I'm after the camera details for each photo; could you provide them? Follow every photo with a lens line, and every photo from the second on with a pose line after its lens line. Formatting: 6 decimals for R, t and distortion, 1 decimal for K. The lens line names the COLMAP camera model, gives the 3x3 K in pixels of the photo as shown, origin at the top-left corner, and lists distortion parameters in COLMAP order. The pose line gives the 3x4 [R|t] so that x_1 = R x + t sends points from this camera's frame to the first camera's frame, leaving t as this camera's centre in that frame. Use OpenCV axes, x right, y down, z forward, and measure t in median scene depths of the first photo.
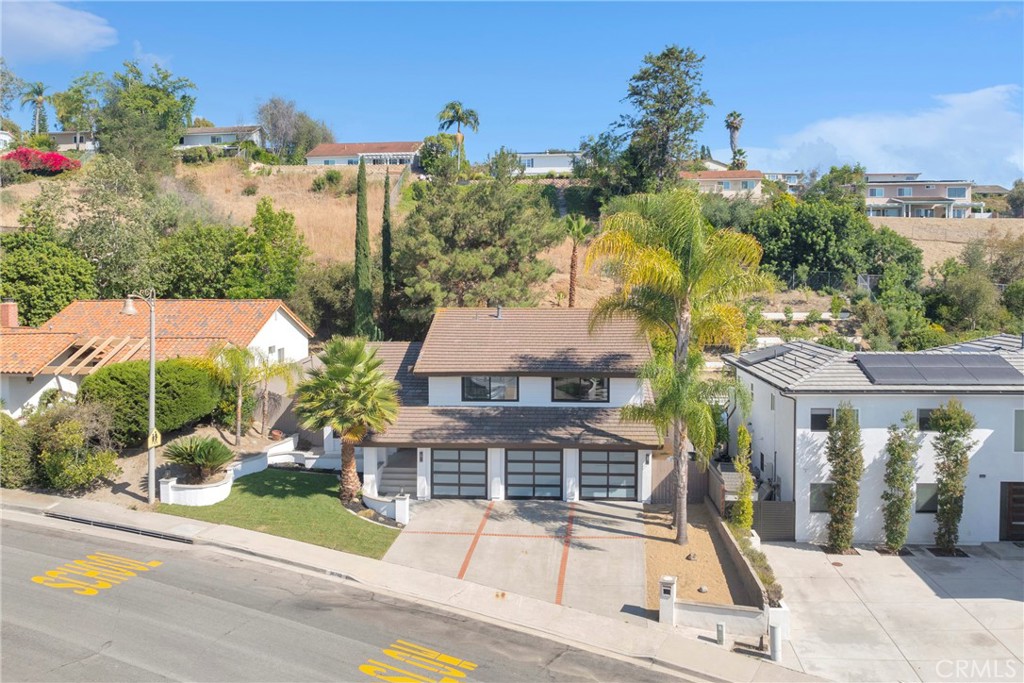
lens RADIAL K [[708.9, 0, 512.0], [0, 708.9, 341.5], [0, 0, 1]] dist [-0.031883, -0.001974]
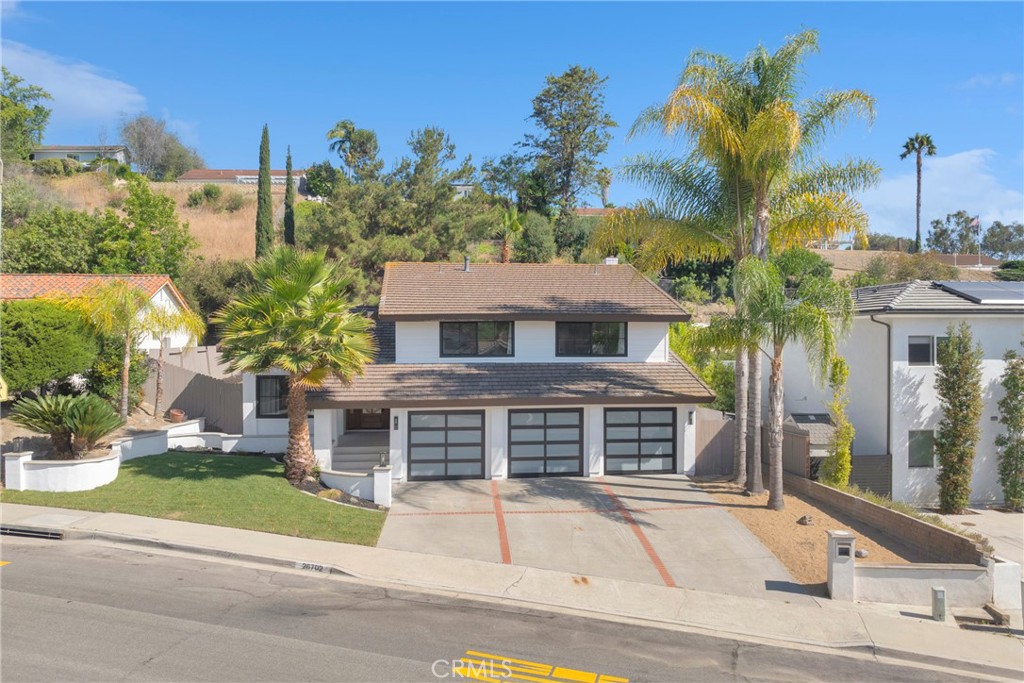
lens RADIAL K [[700.0, 0, 512.8], [0, 700.0, 364.7], [0, 0, 1]] dist [-0.032536, -0.003934]
pose [[0.984551, -0.004539, 0.175041, -0.140387], [0.010797, 0.999336, -0.034812, 0.133862], [-0.174767, 0.036164, 0.983945, 0.272145]]
